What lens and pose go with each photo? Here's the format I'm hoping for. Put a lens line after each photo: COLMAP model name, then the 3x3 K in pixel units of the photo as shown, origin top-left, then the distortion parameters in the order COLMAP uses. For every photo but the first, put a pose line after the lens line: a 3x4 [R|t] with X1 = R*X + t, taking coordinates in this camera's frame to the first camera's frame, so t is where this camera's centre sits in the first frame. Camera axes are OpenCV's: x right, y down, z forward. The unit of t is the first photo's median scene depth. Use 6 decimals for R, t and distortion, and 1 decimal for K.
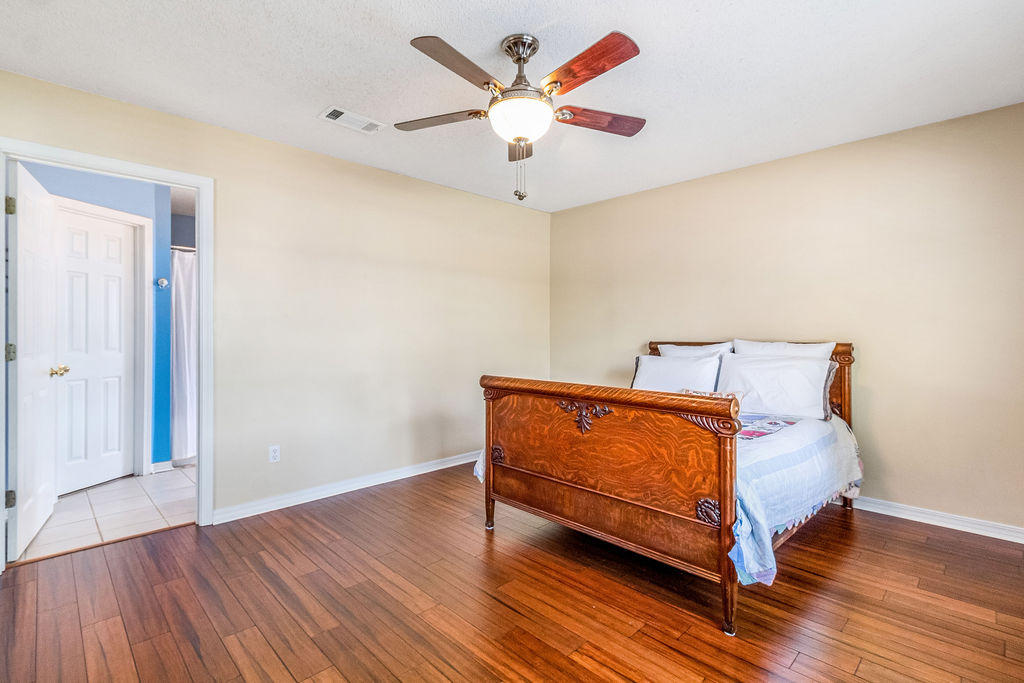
lens RADIAL K [[480.6, 0, 518.9], [0, 480.6, 331.8], [0, 0, 1]] dist [0.003724, 0.000335]
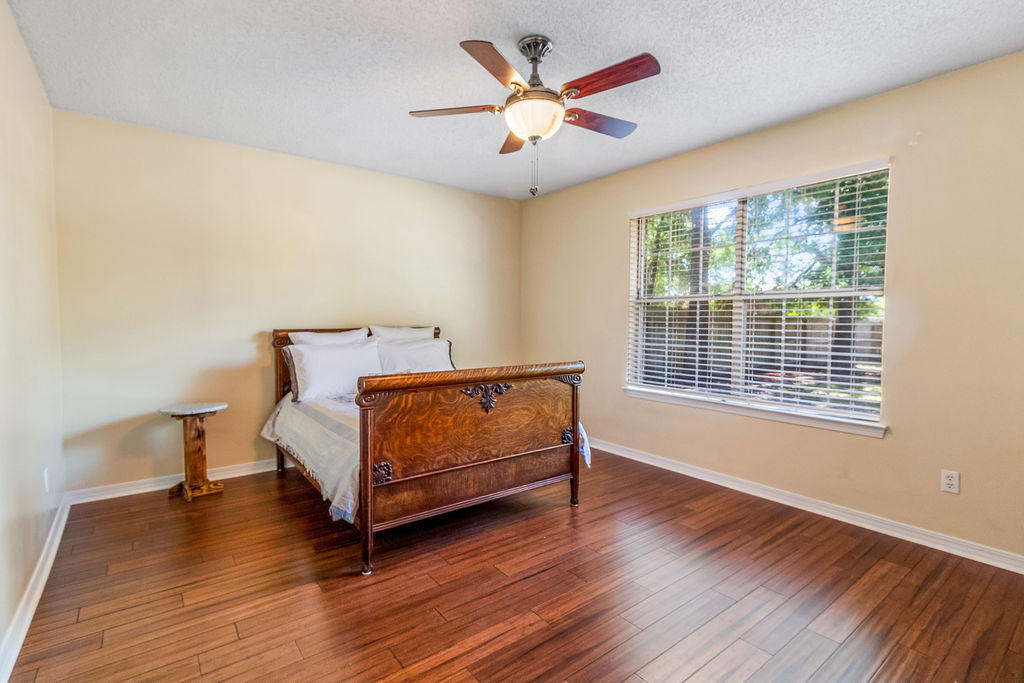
lens RADIAL K [[480.6, 0, 520.8], [0, 480.6, 350.6], [0, 0, 1]] dist [0.003724, 0.000335]
pose [[0.110678, -0.061041, 0.991980, -0.949137], [-0.005384, 0.998061, 0.062016, 0.004340], [-0.993842, -0.012205, 0.110134, 0.822638]]
